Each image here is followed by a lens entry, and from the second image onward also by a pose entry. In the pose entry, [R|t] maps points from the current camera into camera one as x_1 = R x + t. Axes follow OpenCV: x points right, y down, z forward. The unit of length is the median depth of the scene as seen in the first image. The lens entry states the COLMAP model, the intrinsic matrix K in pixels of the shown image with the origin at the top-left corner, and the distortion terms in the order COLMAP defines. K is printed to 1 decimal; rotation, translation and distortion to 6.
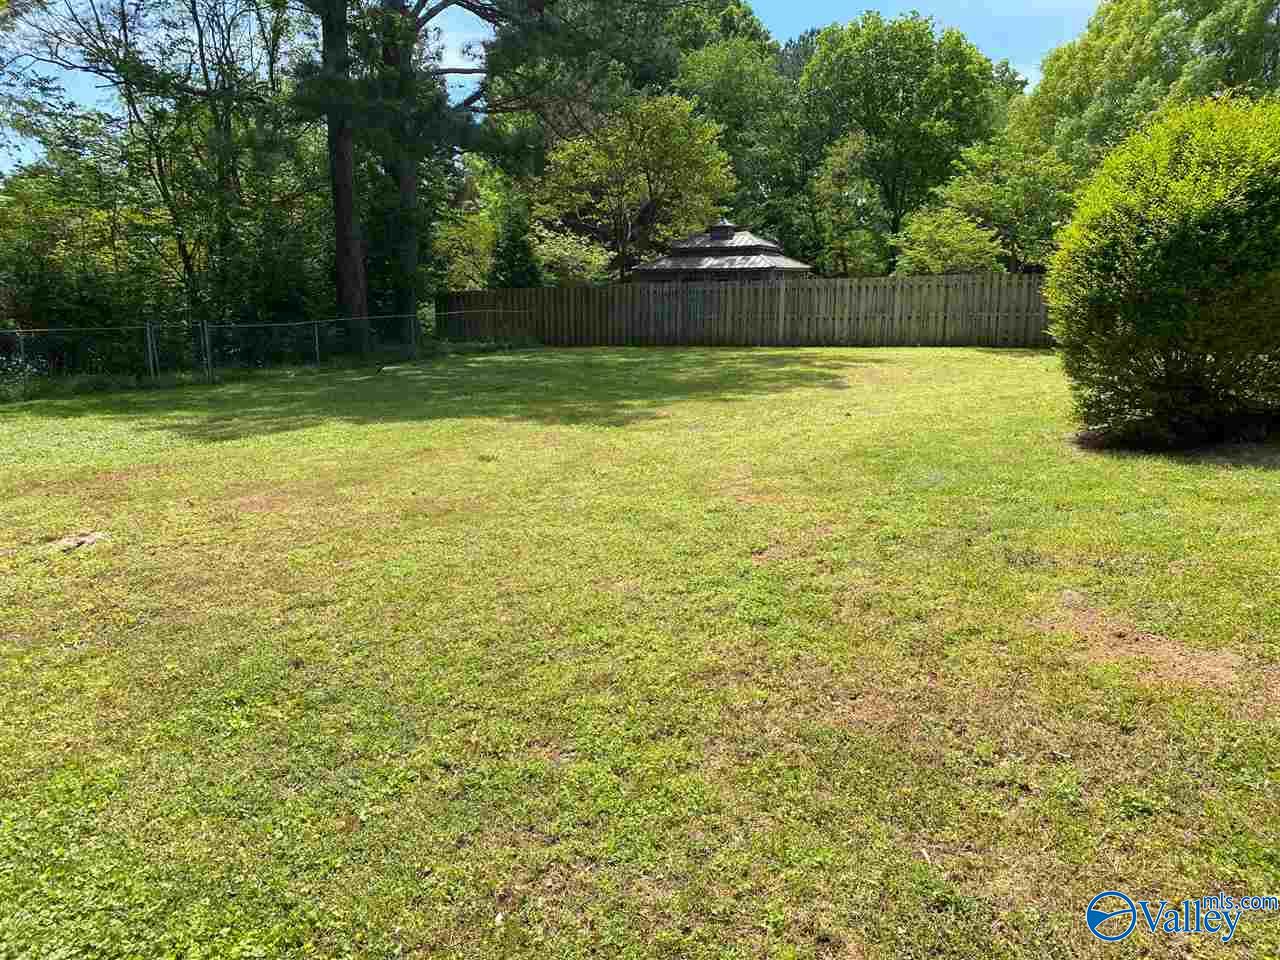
lens RADIAL K [[1012.7, 0, 640.1], [0, 1012.7, 487.1], [0, 0, 1]] dist [0.053850, -0.060496]
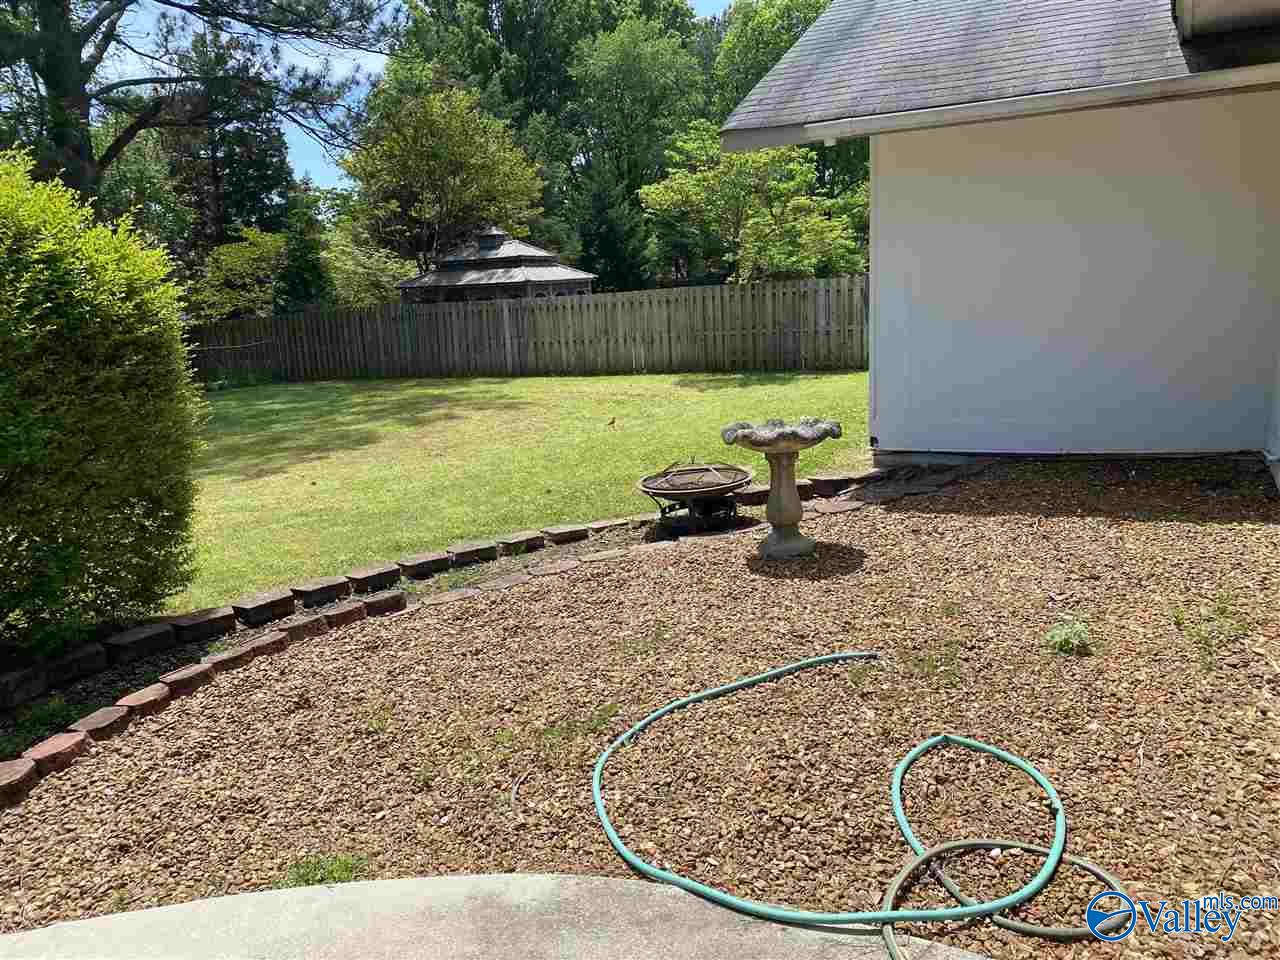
lens RADIAL K [[1012.7, 0, 642.3], [0, 1012.7, 474.6], [0, 0, 1]] dist [0.053850, -0.060496]
pose [[0.984675, -0.005995, -0.174298, 0.363619], [0.005225, 0.999974, -0.004881, -0.045074], [0.174323, 0.003896, 0.984681, 0.159900]]
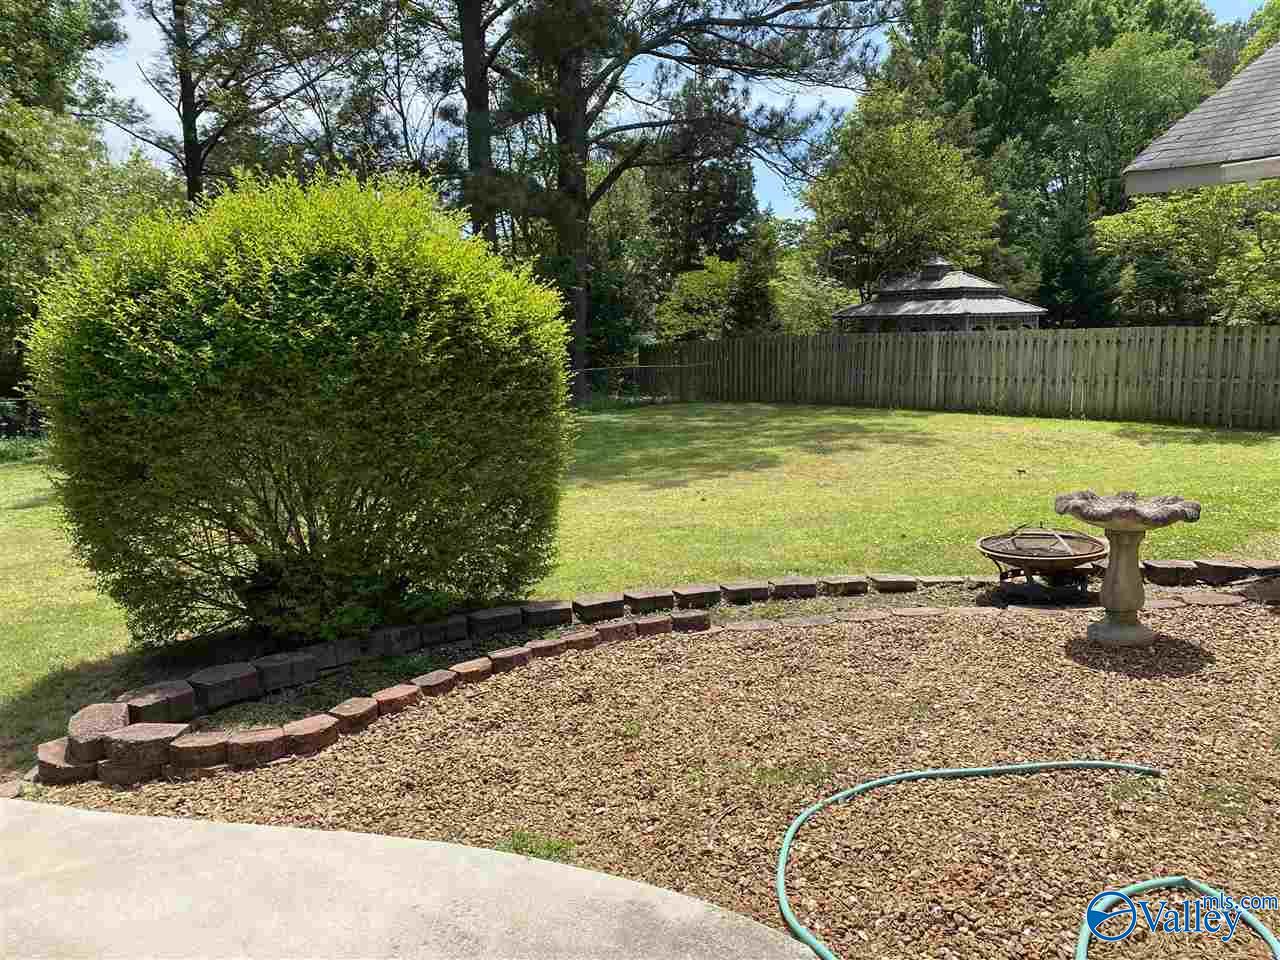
lens RADIAL K [[1012.7, 0, 645.6], [0, 1012.7, 484.3], [0, 0, 1]] dist [0.053850, -0.060496]
pose [[0.819086, 0.094444, -0.565843, 0.387957], [-0.111307, 0.993775, 0.004746, -0.049711], [0.562769, 0.059095, 0.824499, 0.162429]]
